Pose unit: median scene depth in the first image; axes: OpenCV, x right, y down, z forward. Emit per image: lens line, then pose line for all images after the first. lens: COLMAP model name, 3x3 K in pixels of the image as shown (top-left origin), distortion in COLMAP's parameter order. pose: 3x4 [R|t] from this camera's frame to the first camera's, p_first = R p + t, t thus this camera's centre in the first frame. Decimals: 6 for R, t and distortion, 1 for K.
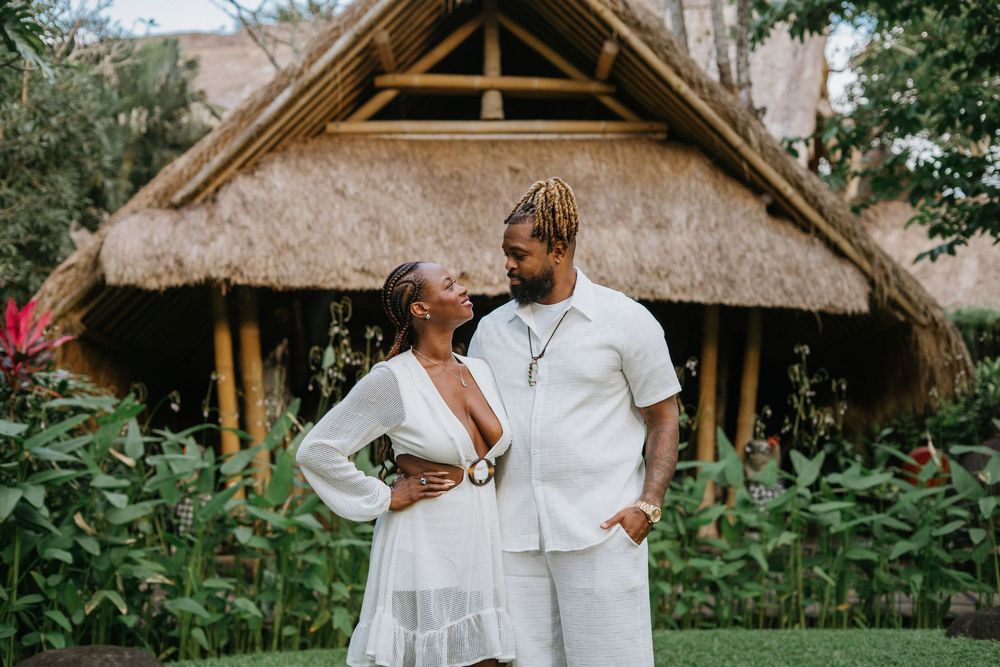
lens RADIAL K [[1427.0, 0, 500.0], [0, 1427.0, 333.5], [0, 0, 1]] dist [0.008635, -0.016265]
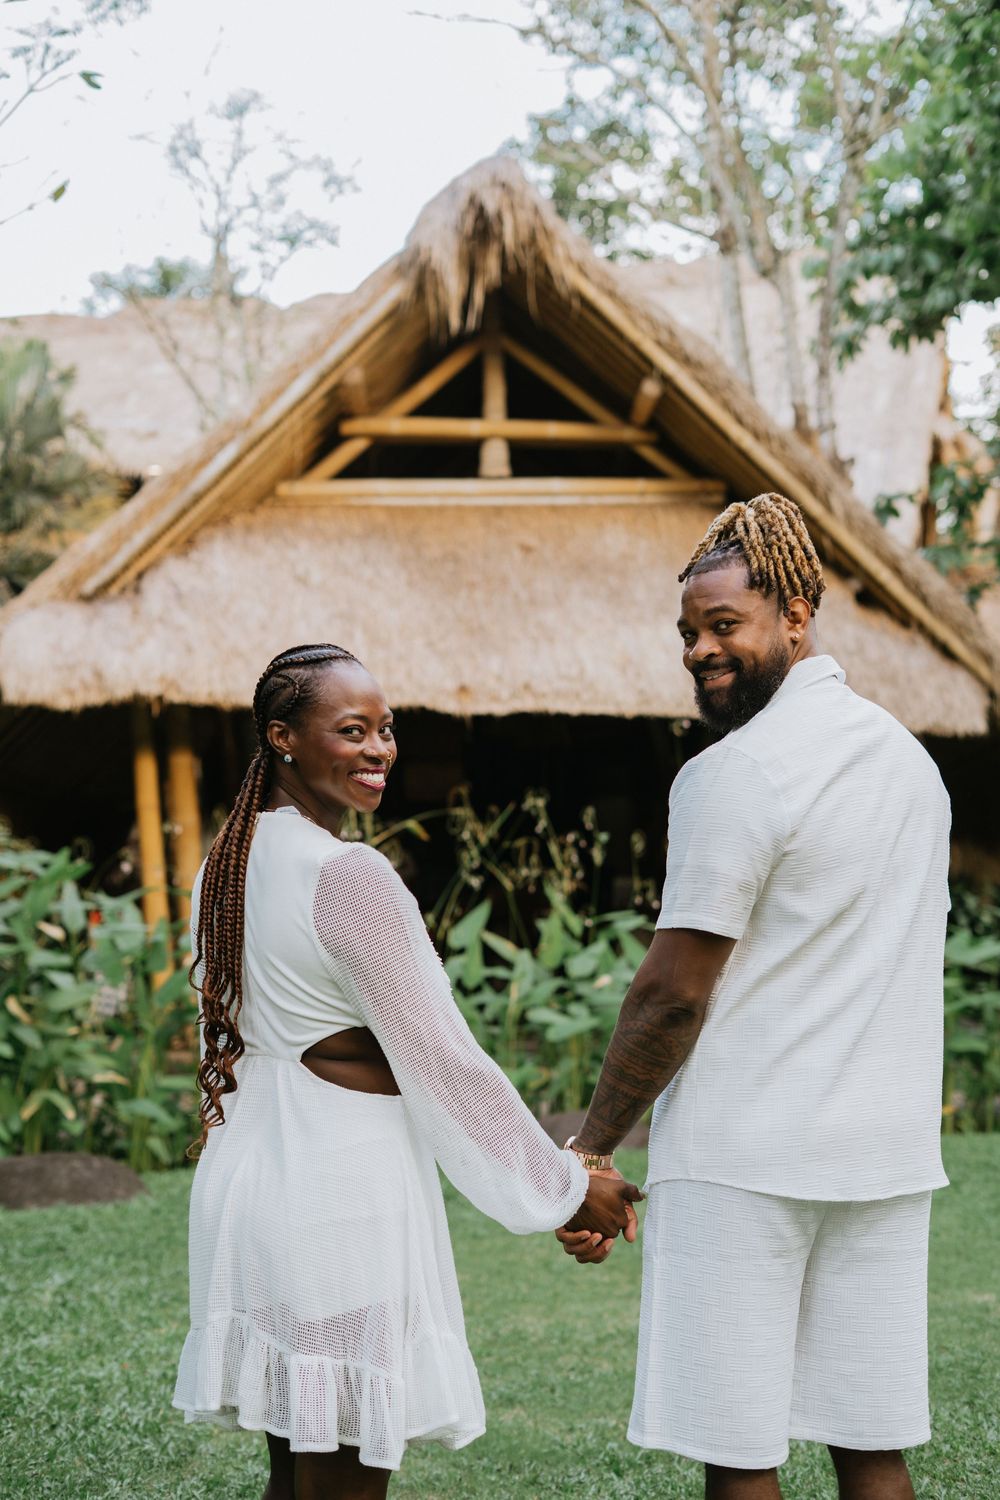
lens RADIAL K [[2140.5, 0, 492.2], [0, 2140.5, 761.2], [0, 0, 1]] dist [0.008635, -0.016265]
pose [[0.999945, -0.003243, 0.009981, -0.020329], [0.003072, 0.999850, 0.017057, -0.019876], [-0.010034, -0.017026, 0.999805, -0.153399]]
